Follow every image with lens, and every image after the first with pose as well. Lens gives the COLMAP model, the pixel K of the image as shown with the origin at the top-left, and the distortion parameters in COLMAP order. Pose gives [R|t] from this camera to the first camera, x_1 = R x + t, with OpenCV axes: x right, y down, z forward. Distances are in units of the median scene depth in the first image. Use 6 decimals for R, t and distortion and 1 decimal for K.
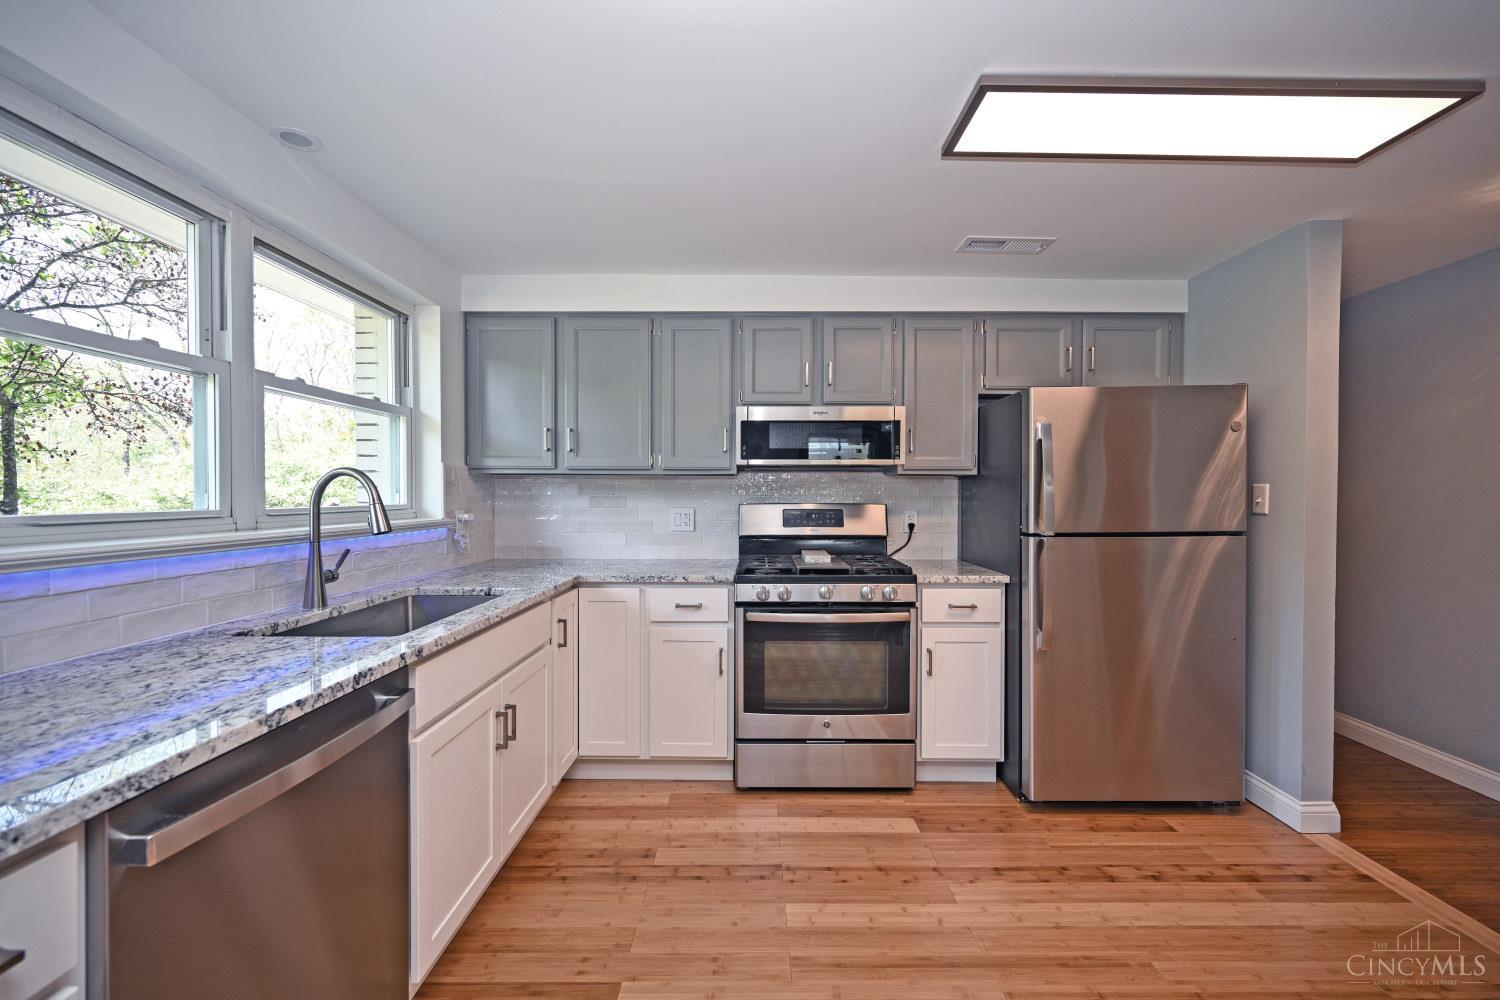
lens RADIAL K [[591.1, 0, 749.6], [0, 591.1, 502.6], [0, 0, 1]] dist [0.000352, -0.000097]
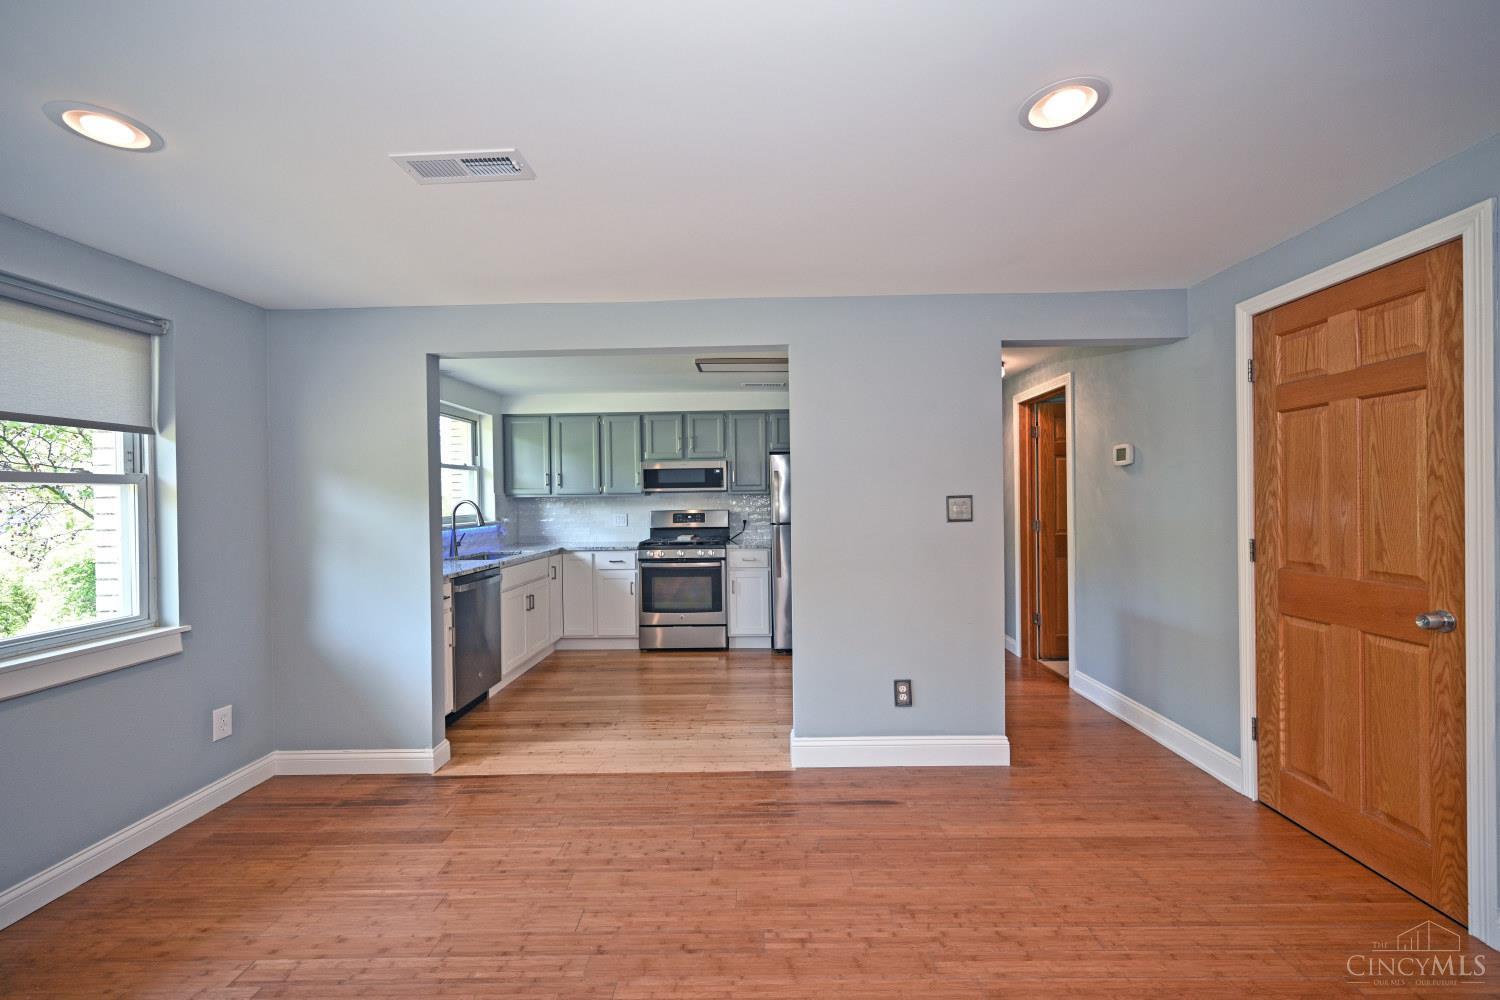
lens RADIAL K [[591.1, 0, 749.6], [0, 591.1, 502.6], [0, 0, 1]] dist [0.000352, -0.000097]
pose [[0.999843, -0.015320, -0.008864, 0.378368], [0.015279, 0.999872, -0.004655, -0.012716], [0.008934, 0.004519, 0.999950, -1.039068]]
